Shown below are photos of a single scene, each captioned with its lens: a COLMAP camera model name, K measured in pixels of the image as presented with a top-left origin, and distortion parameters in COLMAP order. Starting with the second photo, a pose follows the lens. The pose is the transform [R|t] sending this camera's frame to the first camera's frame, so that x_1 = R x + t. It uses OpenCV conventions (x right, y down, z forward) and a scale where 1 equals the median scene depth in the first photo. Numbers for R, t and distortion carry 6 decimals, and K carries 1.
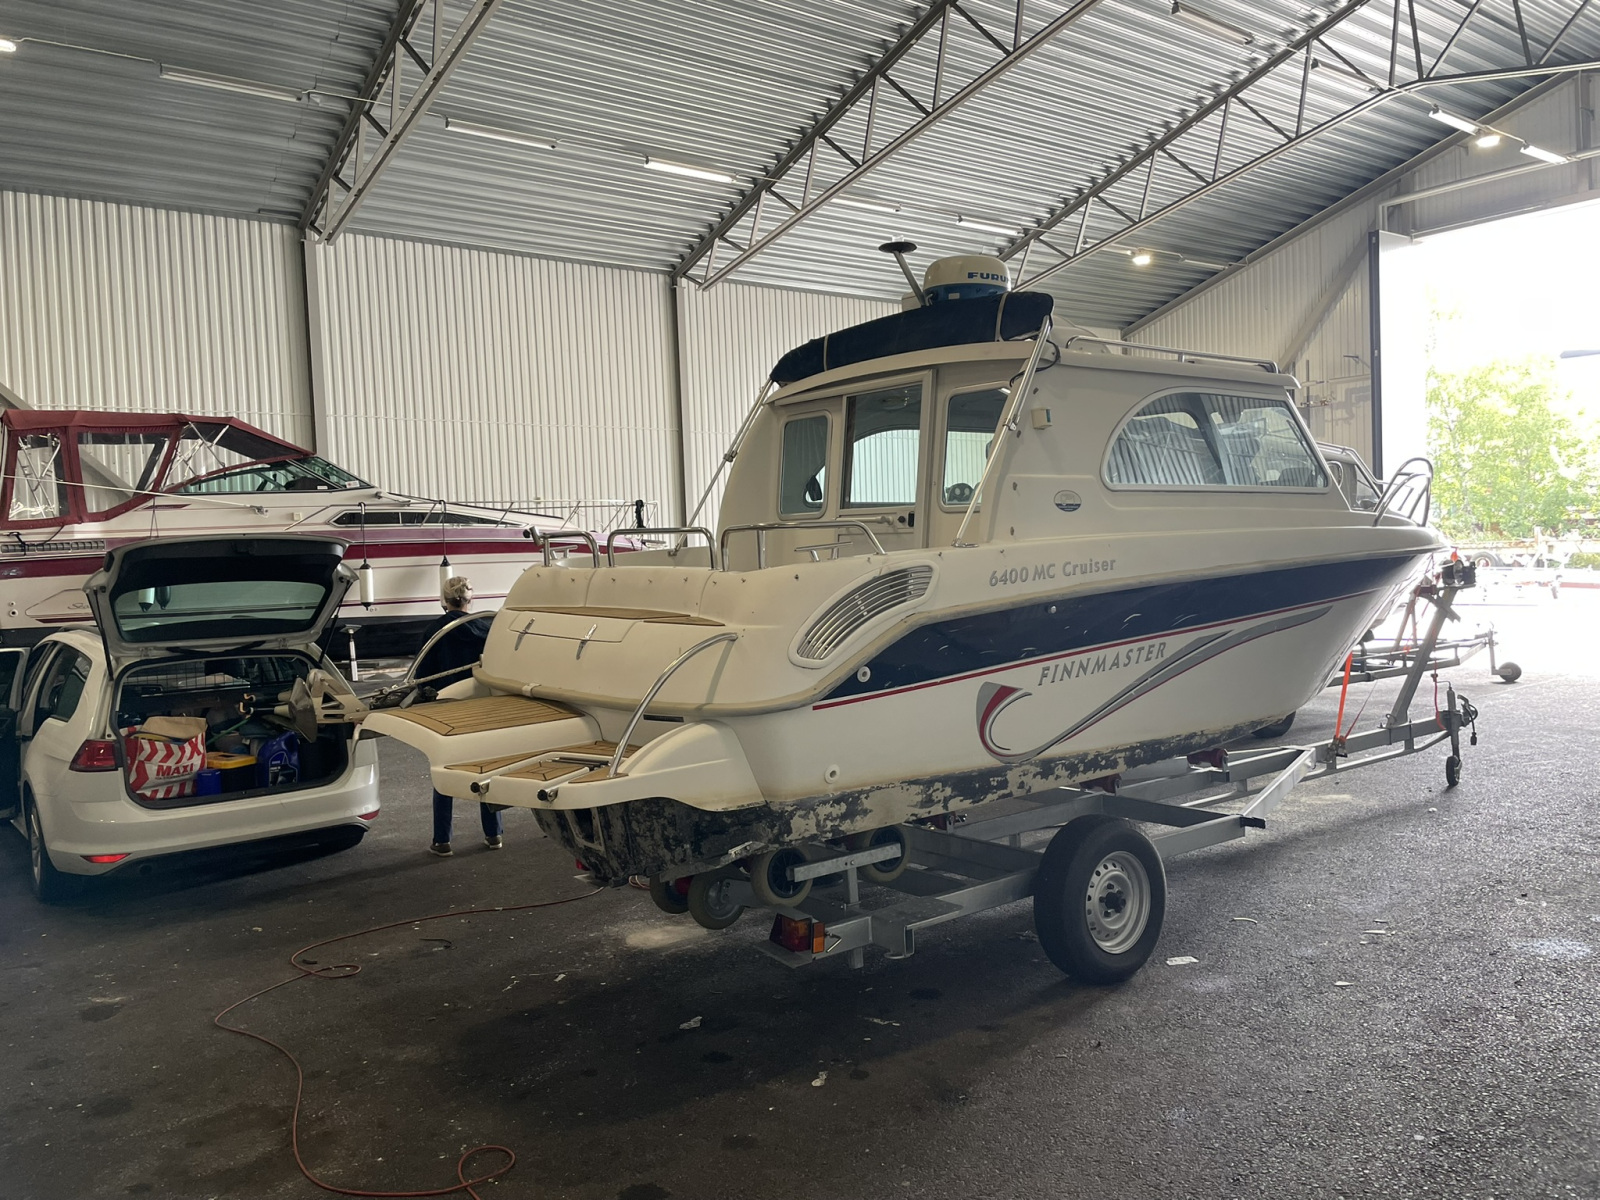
lens RADIAL K [[1219.7, 0, 804.5], [0, 1219.7, 597.4], [0, 0, 1]] dist [0.095781, -0.135713]
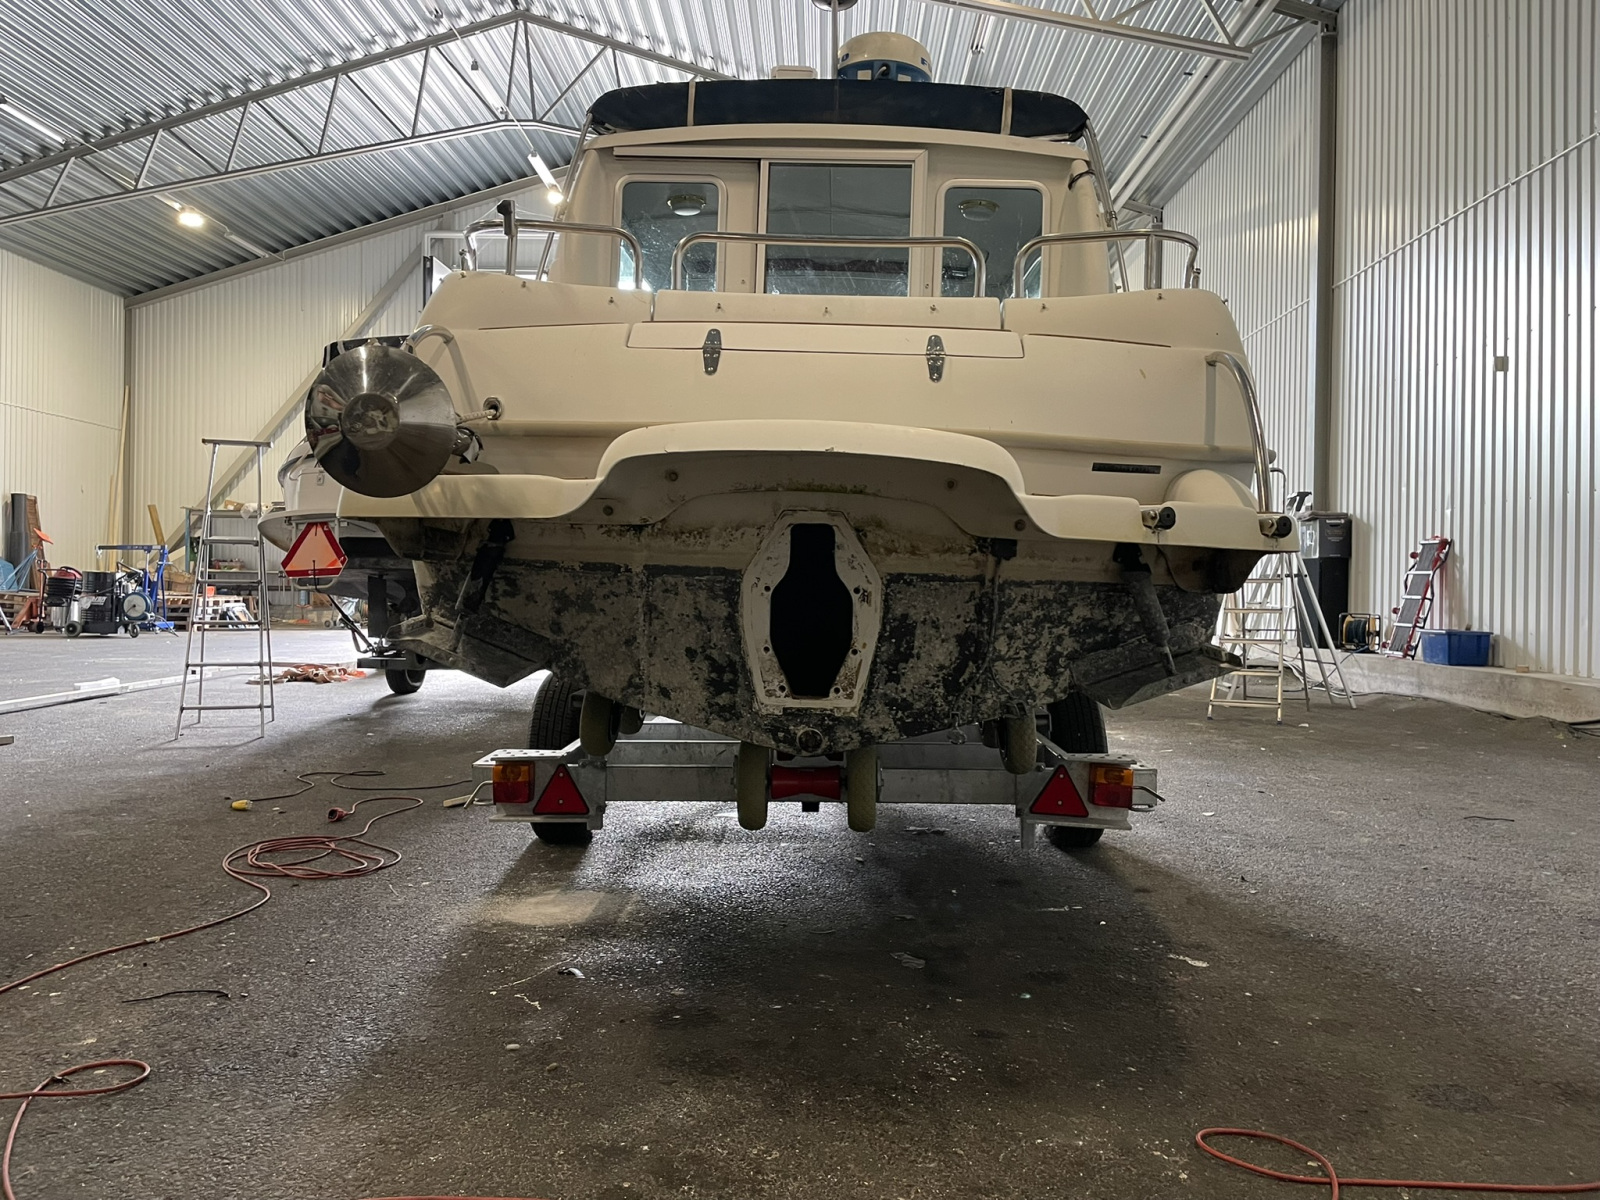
lens RADIAL K [[1207.8, 0, 793.4], [0, 1207.8, 584.0], [0, 0, 1]] dist [0.098948, -0.146840]
pose [[0.630749, 0.047117, 0.774555, -0.160943], [-0.006301, 0.998433, -0.055605, 0.043128], [-0.775962, 0.030193, 0.630057, 0.152046]]
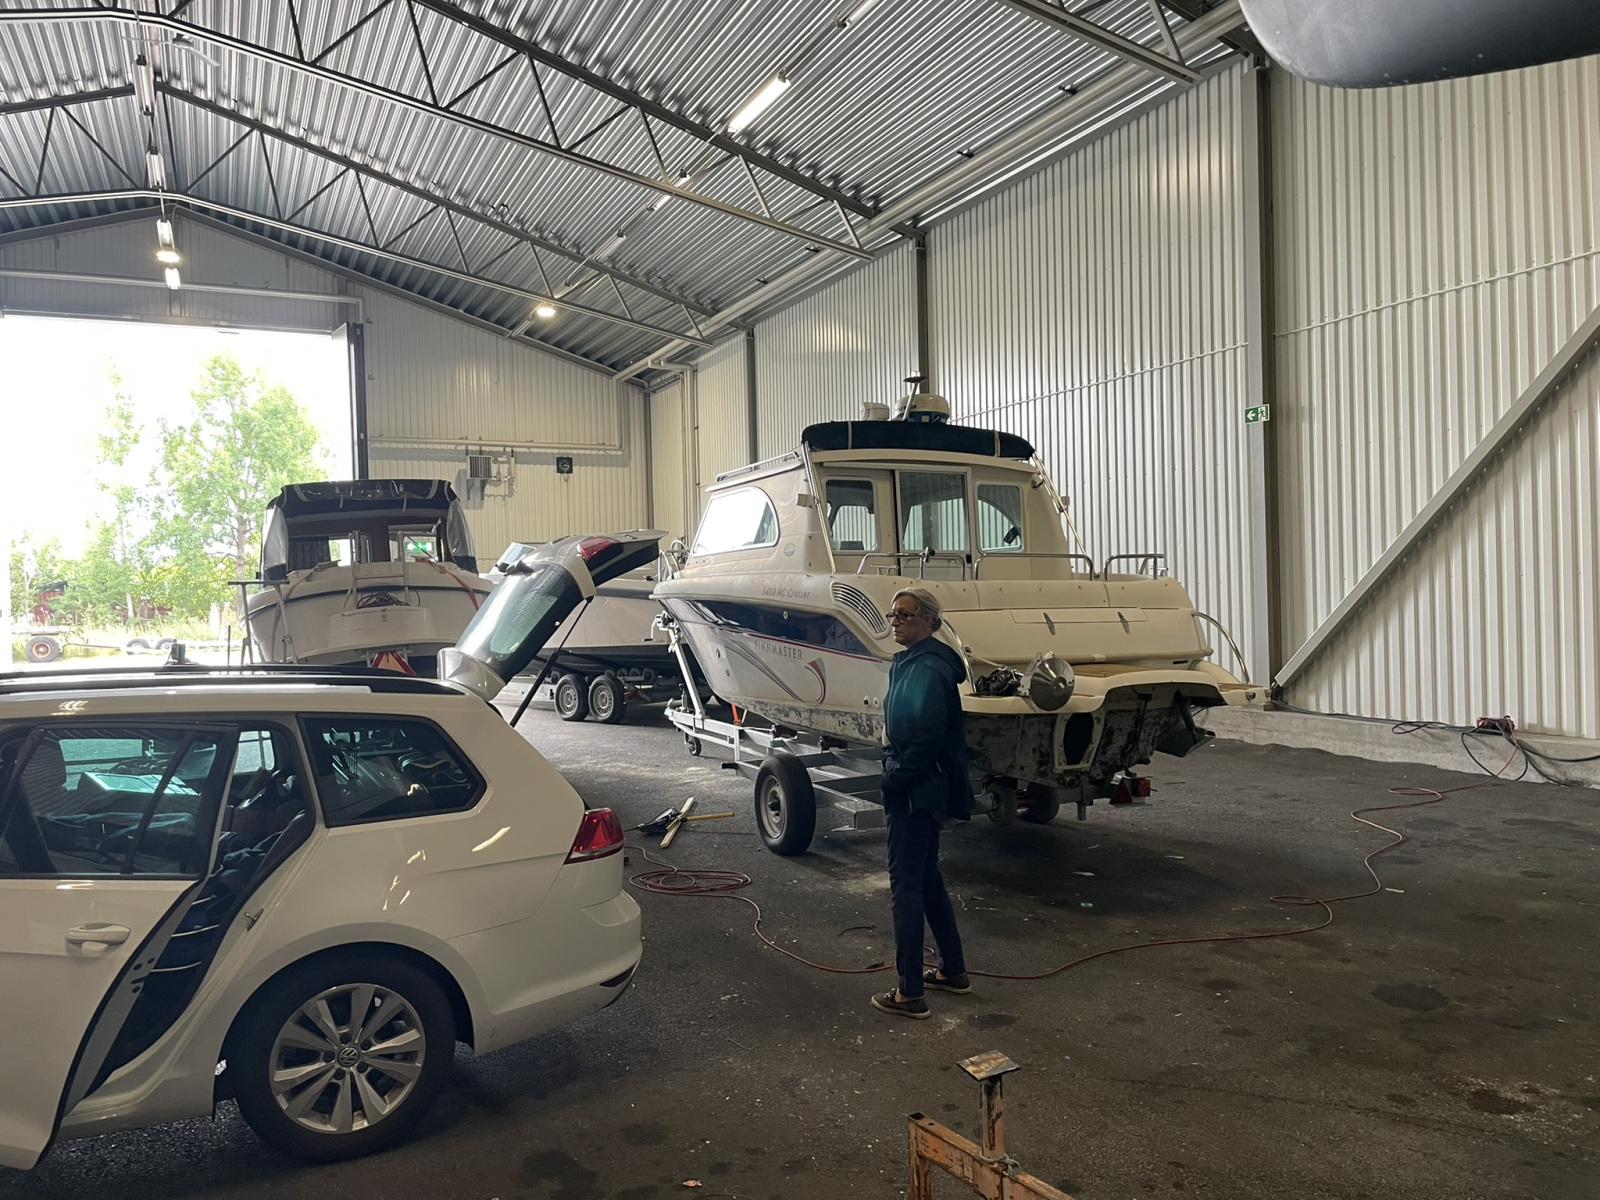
lens RADIAL K [[1219.7, 0, 804.5], [0, 1219.7, 597.4], [0, 0, 1]] dist [0.095781, -0.135713]
pose [[0.200338, 0.025329, 0.979399, -0.413012], [0.055361, 0.997776, -0.037129, 0.008870], [-0.978161, 0.061659, 0.198490, 0.248952]]
